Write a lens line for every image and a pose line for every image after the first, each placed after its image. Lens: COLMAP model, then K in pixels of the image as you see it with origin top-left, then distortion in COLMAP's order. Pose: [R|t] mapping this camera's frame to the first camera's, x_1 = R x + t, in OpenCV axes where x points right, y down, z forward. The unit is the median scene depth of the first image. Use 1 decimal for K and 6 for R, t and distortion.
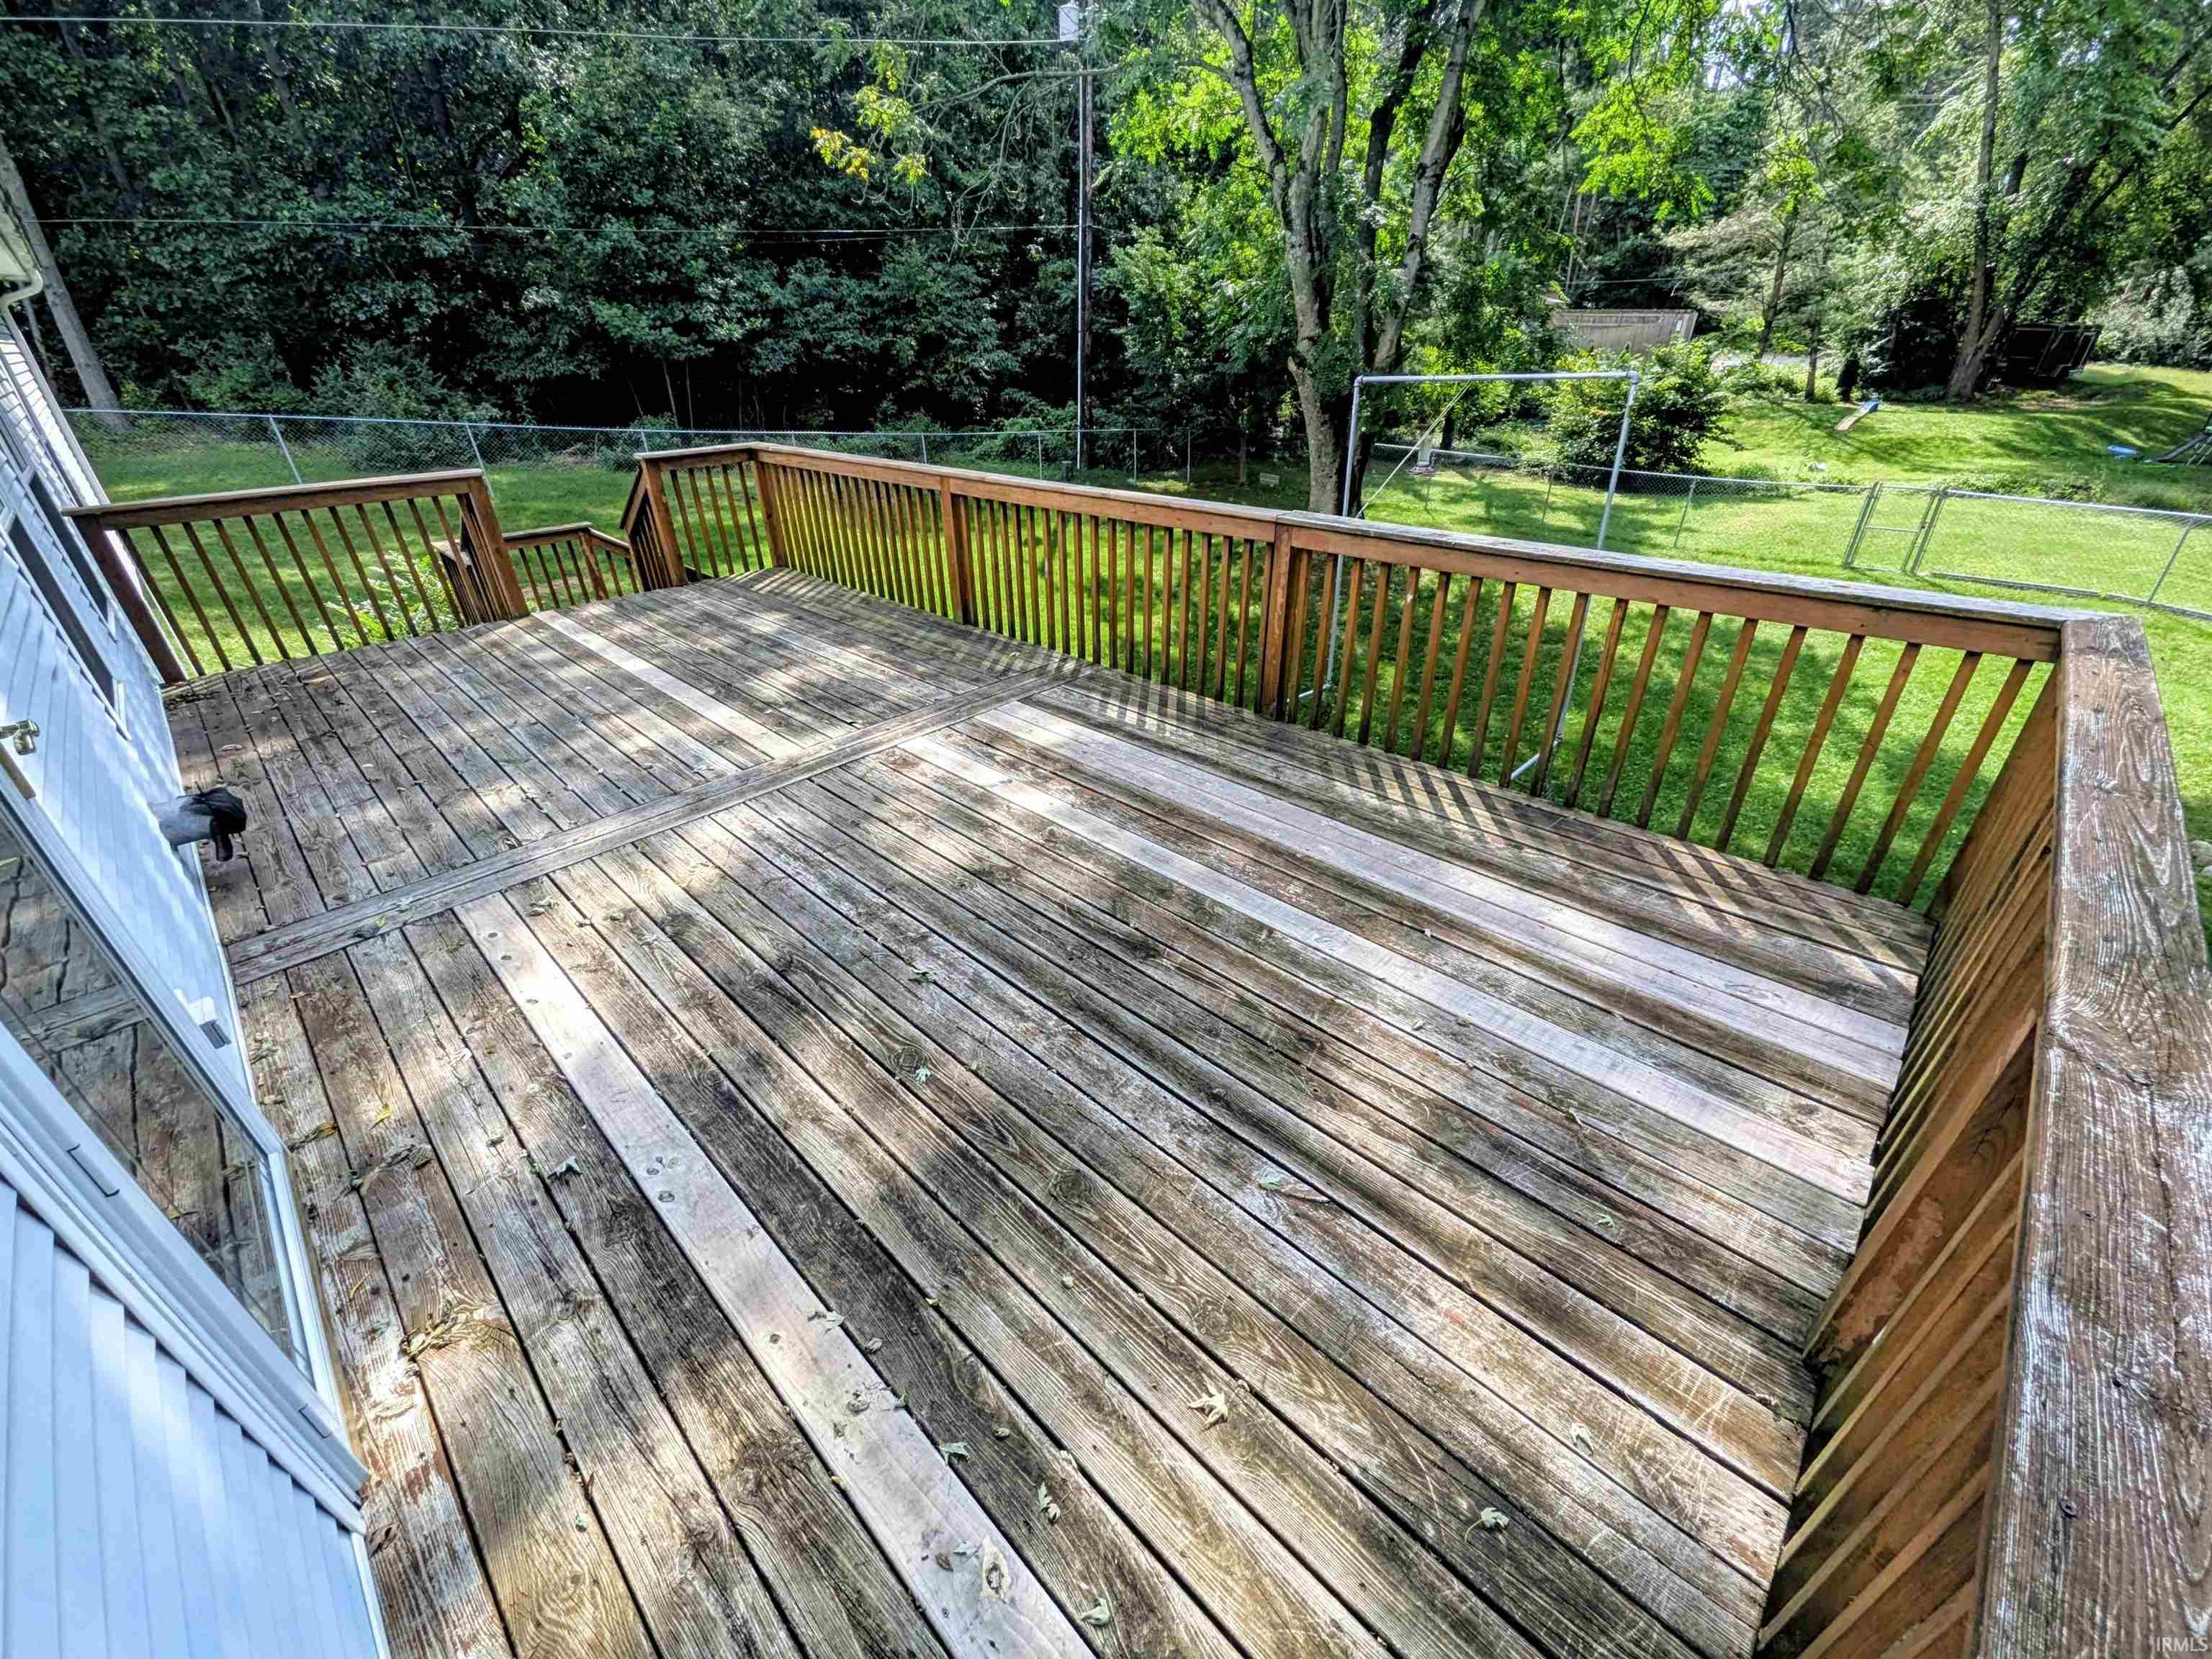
lens RADIAL K [[873.9, 0, 1106.0], [0, 873.9, 829.5], [0, 0, 1]] dist [0.008621, -0.000042]
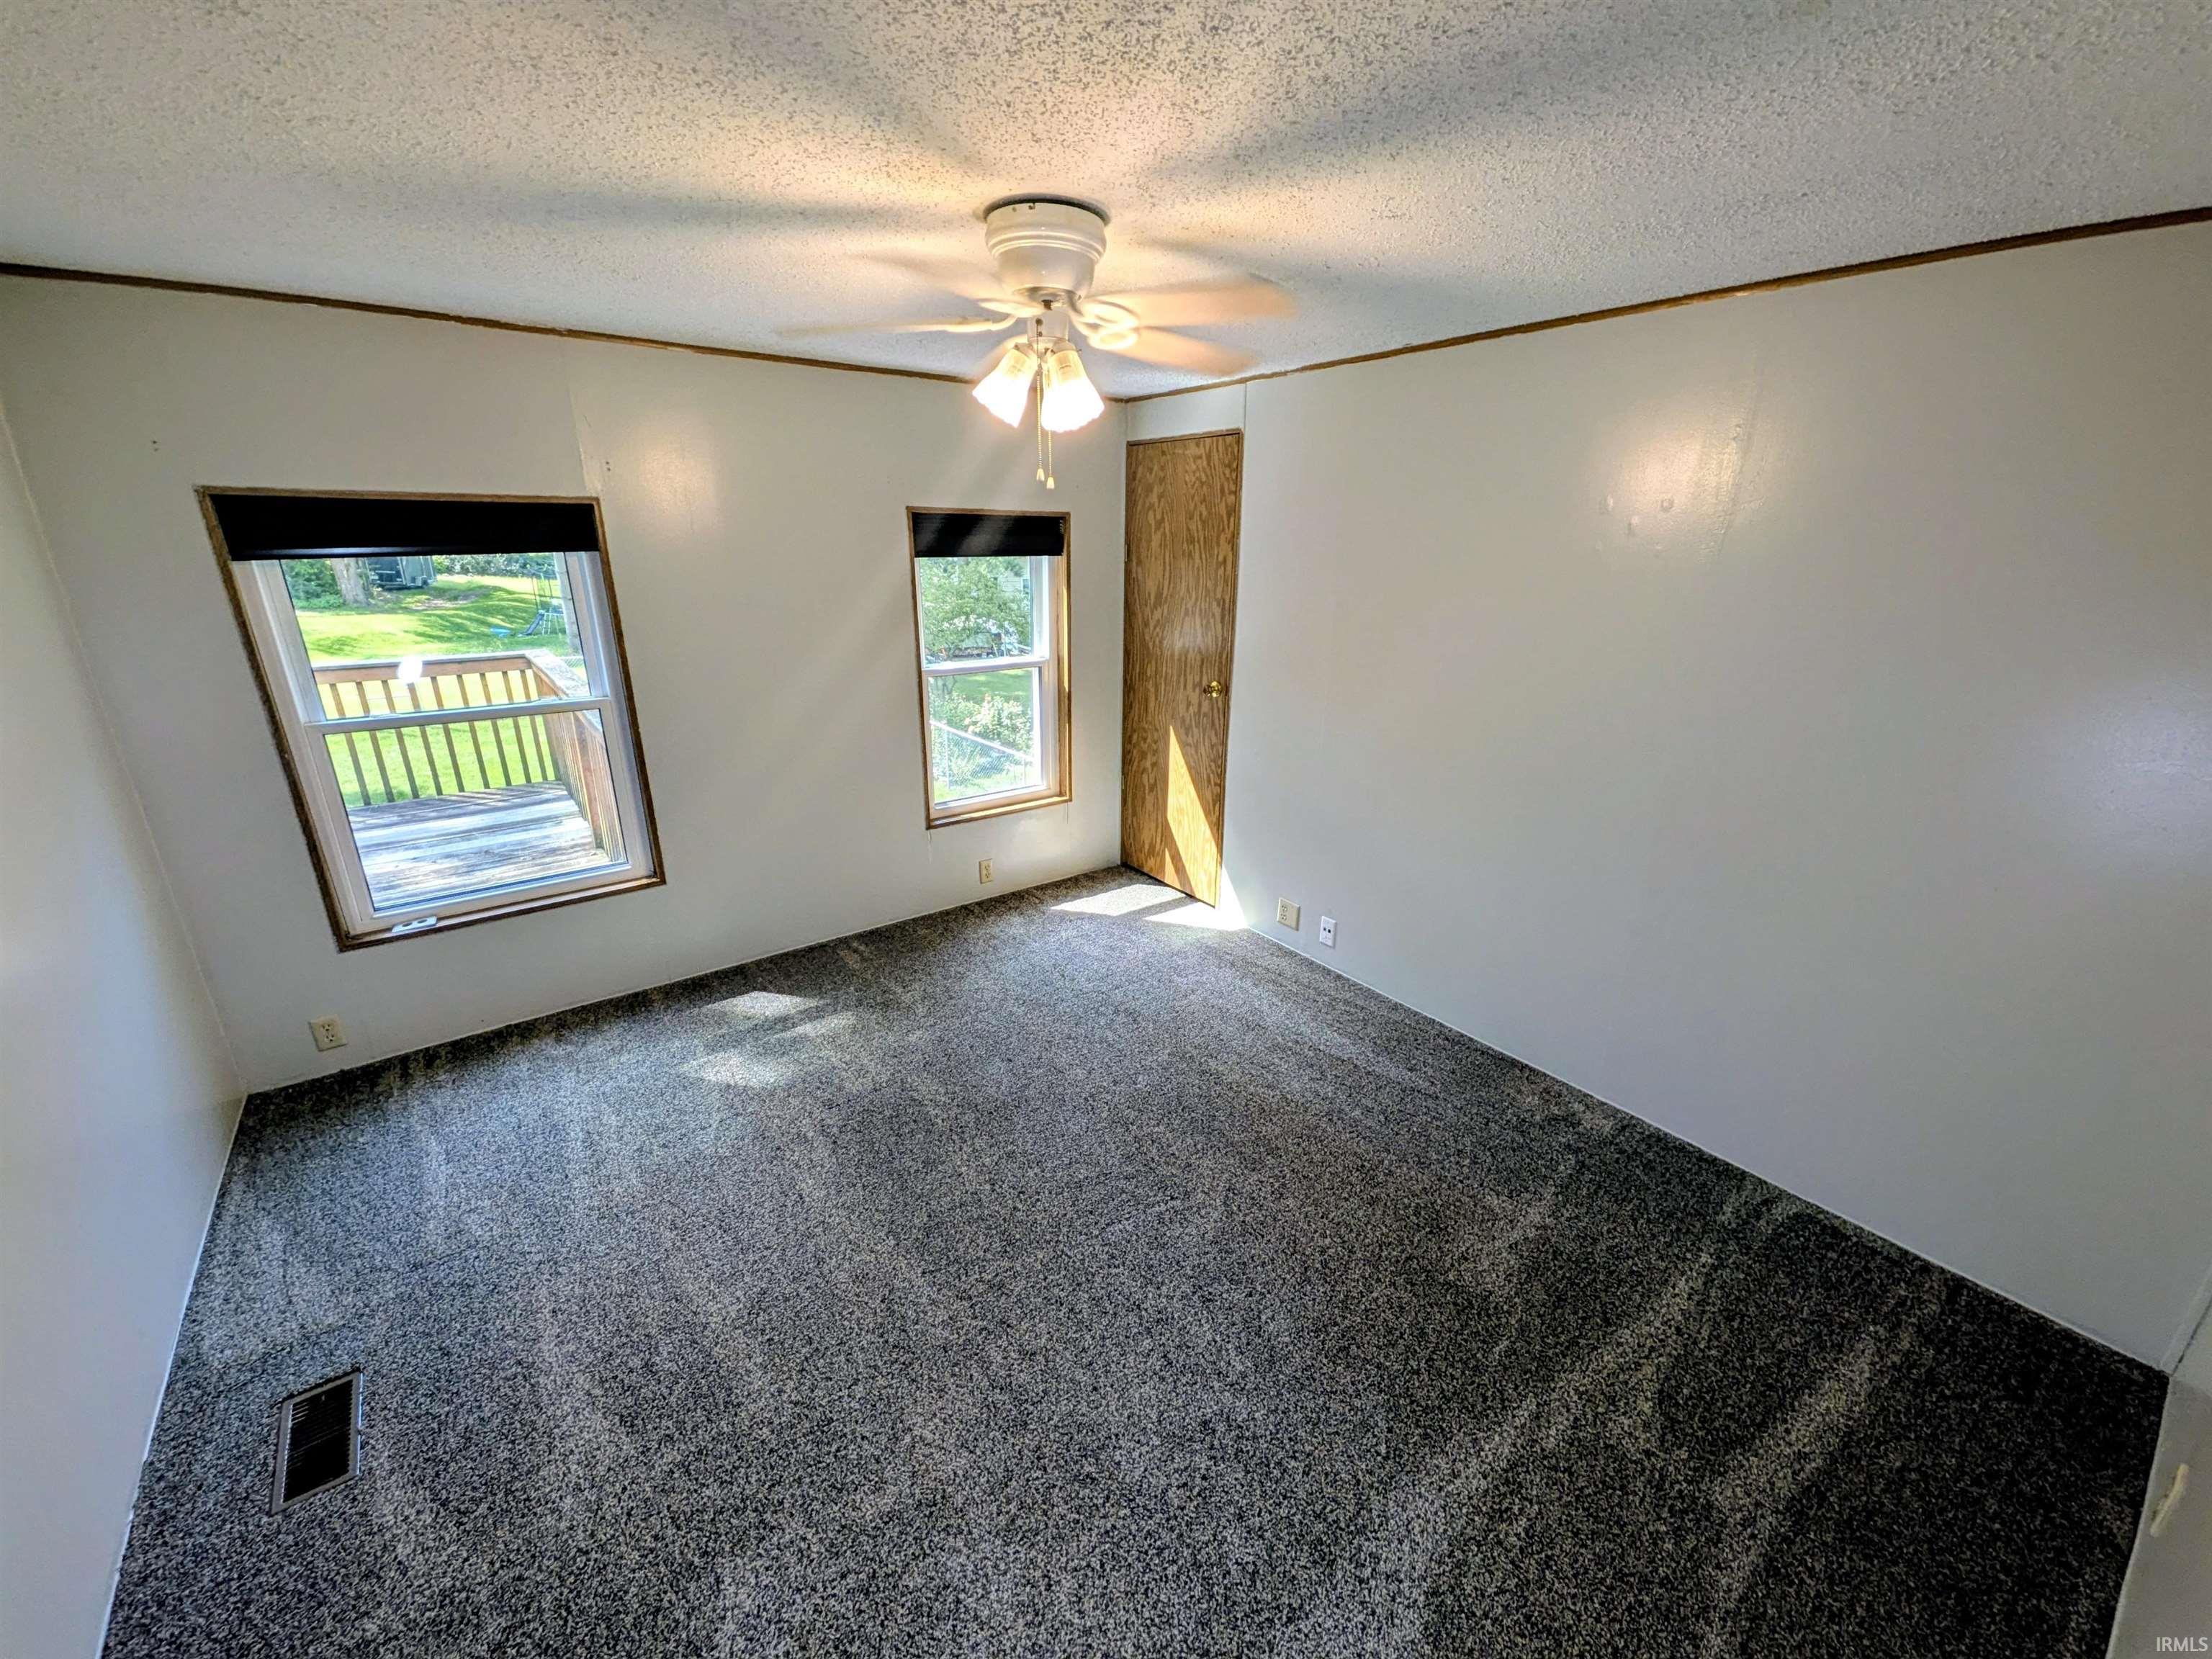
lens RADIAL K [[873.9, 0, 1106.0], [0, 873.9, 829.5], [0, 0, 1]] dist [0.008621, -0.000042]
pose [[0.160437, -0.296392, 0.941495, -1.168015], [0.483571, 0.855140, 0.186803, 0.529669], [-0.860476, 0.425309, 0.280522, -0.929291]]
